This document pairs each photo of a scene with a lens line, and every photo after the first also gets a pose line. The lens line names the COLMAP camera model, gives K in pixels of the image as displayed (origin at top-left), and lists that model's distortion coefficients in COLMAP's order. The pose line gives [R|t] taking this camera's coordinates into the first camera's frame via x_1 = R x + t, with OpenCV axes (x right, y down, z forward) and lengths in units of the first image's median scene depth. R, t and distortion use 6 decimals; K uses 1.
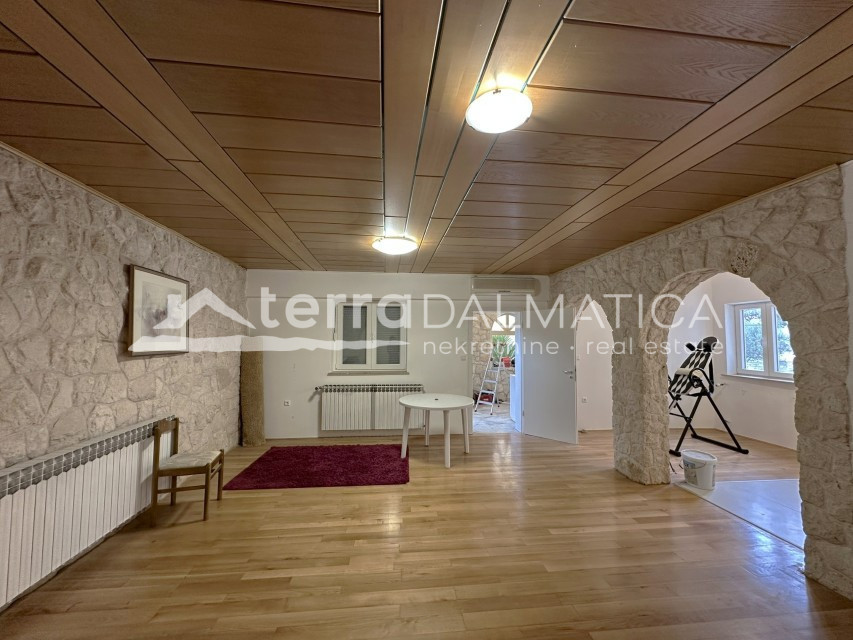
lens RADIAL K [[348.6, 0, 418.2], [0, 348.6, 319.6], [0, 0, 1]] dist [-0.002768, -0.000216]
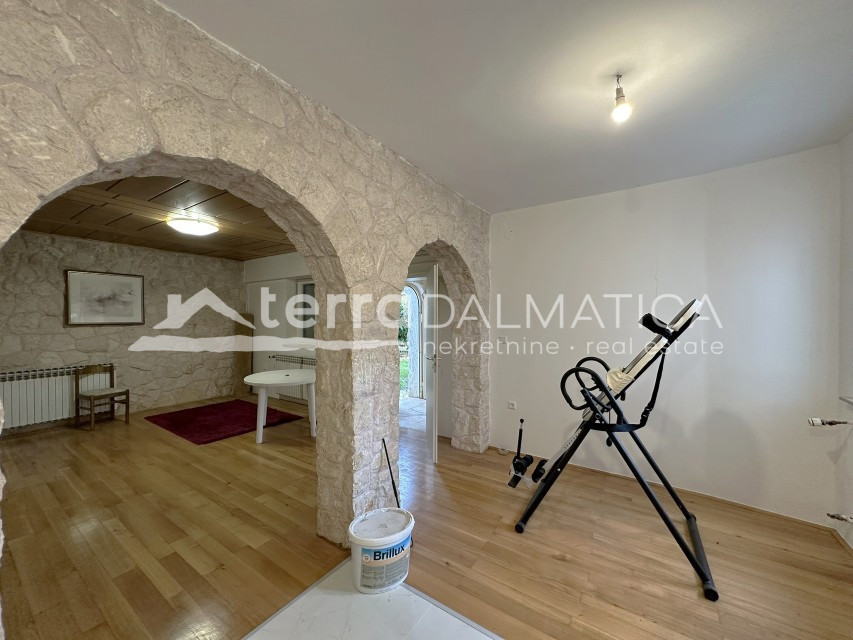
lens RADIAL K [[343.4, 0, 424.3], [0, 343.4, 318.9], [0, 0, 1]] dist [-0.002505, -0.000285]
pose [[0.763014, -0.001629, -0.646380, 1.537987], [0.038336, 0.998351, 0.042738, 0.072065], [0.645245, -0.057389, 0.761817, 0.848164]]
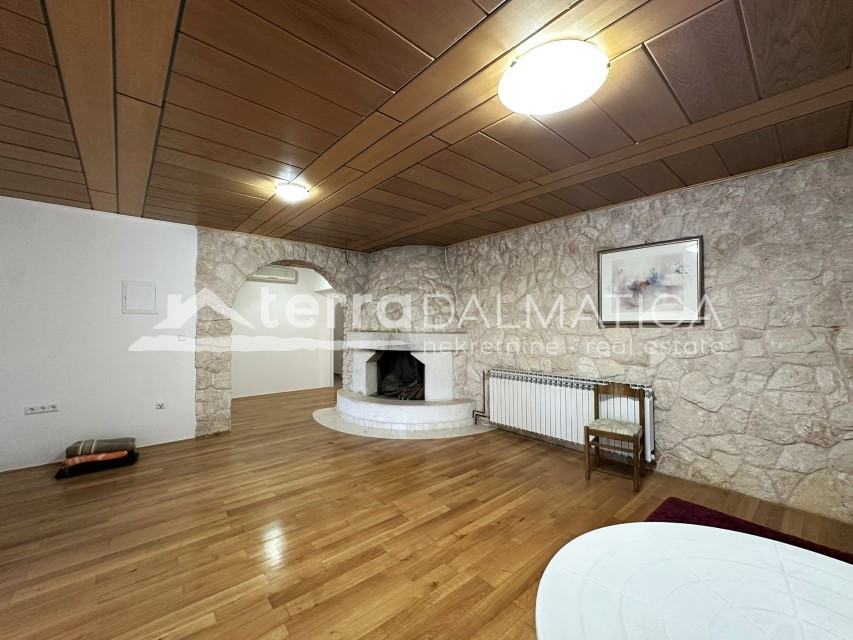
lens RADIAL K [[347.4, 0, 429.3], [0, 347.4, 320.6], [0, 0, 1]] dist [-0.000262, -0.000013]
pose [[-0.814809, -0.012937, -0.579584, 0.407440], [0.028293, 0.997672, -0.062046, 0.152742], [0.579038, -0.066954, -0.812547, 1.660124]]
